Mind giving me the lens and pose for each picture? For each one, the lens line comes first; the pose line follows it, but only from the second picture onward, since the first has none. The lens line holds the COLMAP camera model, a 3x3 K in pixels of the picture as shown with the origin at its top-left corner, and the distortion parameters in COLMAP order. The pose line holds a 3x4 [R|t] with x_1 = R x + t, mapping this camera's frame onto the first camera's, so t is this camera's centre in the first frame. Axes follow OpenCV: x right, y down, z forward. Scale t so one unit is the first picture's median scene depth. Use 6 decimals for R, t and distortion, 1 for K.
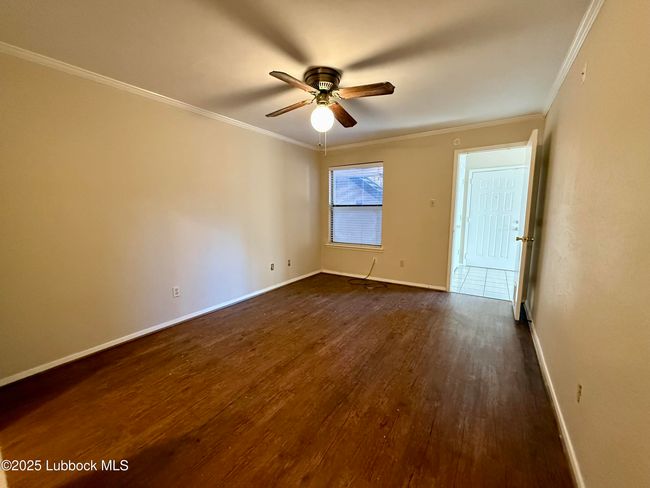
lens RADIAL K [[258.0, 0, 323.8], [0, 258.0, 242.5], [0, 0, 1]] dist [0.002438, 0.000093]
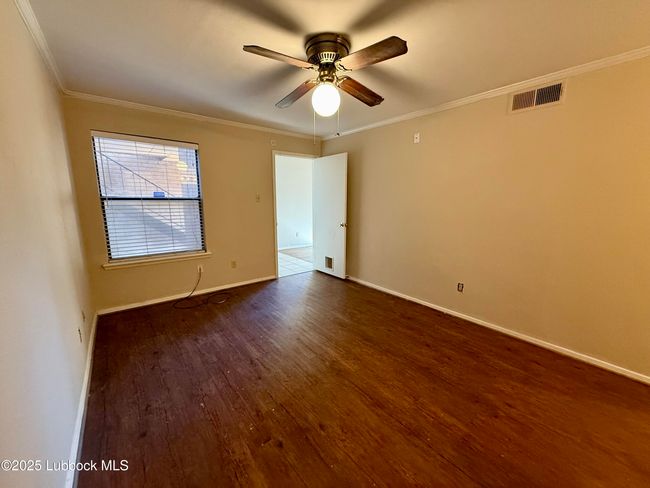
lens RADIAL K [[258.0, 0, 323.8], [0, 258.0, 242.5], [0, 0, 1]] dist [0.002438, 0.000093]
pose [[0.307388, -0.152576, 0.939273, -0.609416], [0.111631, 0.986028, 0.123638, -0.098074], [-0.945014, 0.066847, 0.320125, 0.559153]]
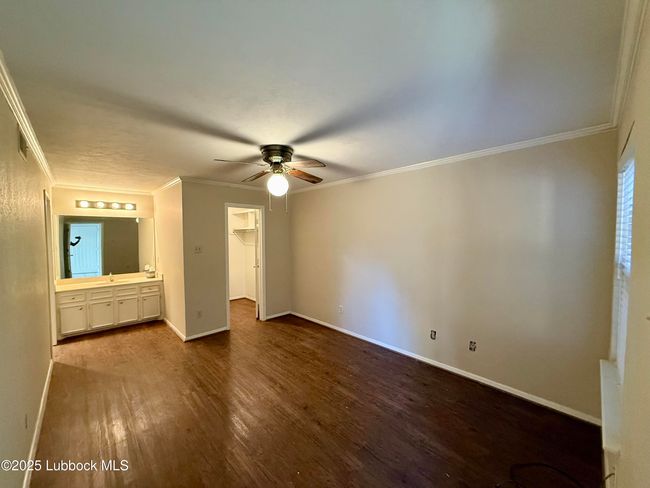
lens RADIAL K [[258.0, 0, 323.8], [0, 258.0, 242.5], [0, 0, 1]] dist [0.002438, 0.000093]
pose [[-0.221959, 0.033695, -0.974474, 0.765977], [-0.112817, 0.991803, 0.059991, -0.232487], [0.968507, 0.123253, -0.216339, 1.062734]]
